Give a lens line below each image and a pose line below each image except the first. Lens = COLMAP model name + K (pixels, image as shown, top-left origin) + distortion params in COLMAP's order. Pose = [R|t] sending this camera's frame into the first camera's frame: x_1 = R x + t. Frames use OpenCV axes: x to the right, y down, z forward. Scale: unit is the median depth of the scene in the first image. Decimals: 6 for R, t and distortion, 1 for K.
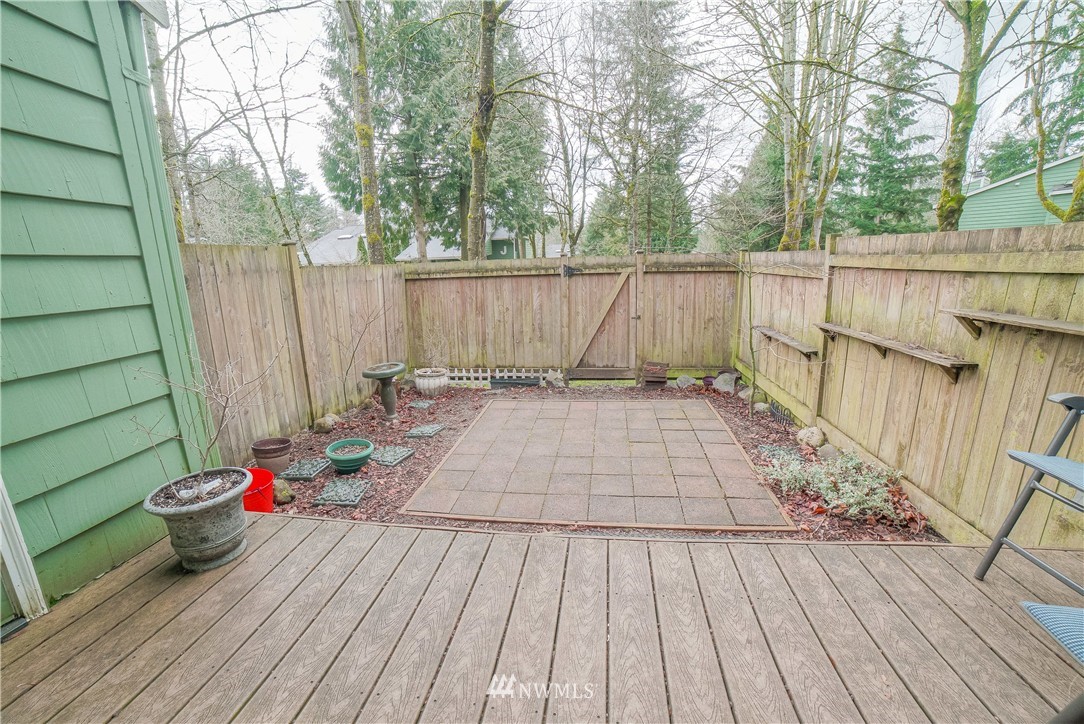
lens RADIAL K [[444.4, 0, 543.9], [0, 444.4, 357.7], [0, 0, 1]] dist [-0.110155, 0.039128]
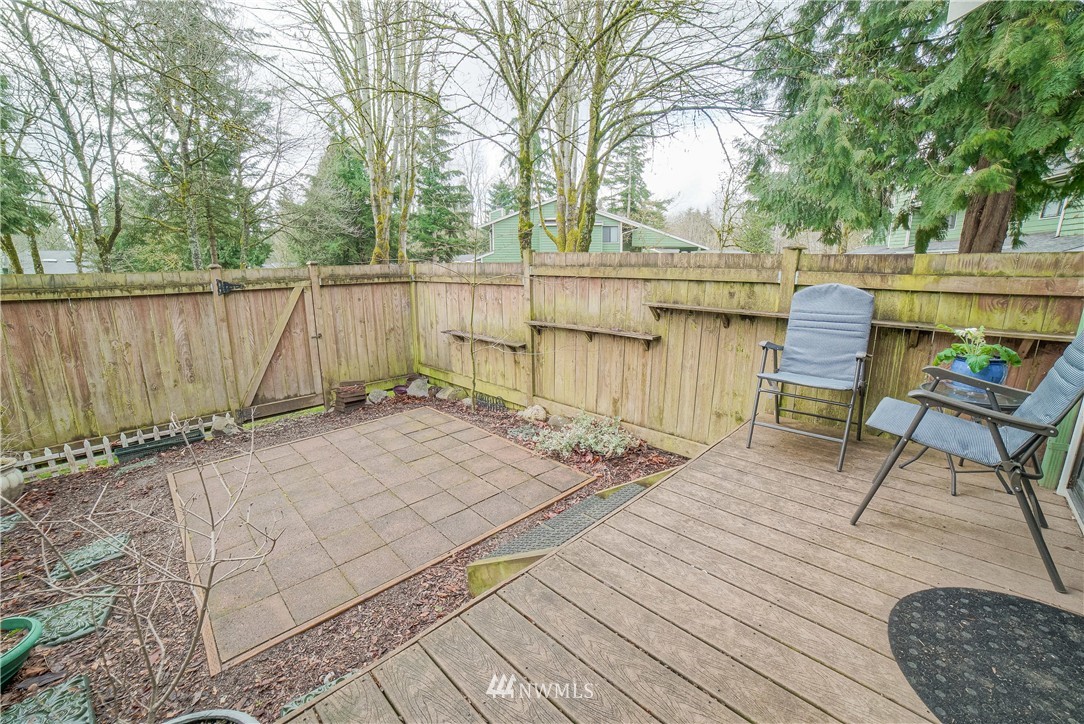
lens RADIAL K [[444.4, 0, 543.9], [0, 444.4, 357.7], [0, 0, 1]] dist [-0.110155, 0.039128]
pose [[0.611889, -0.139592, 0.778528, -0.199709], [0.157986, 0.986038, 0.052629, -0.021874], [-0.775005, 0.090794, 0.625399, 0.098725]]
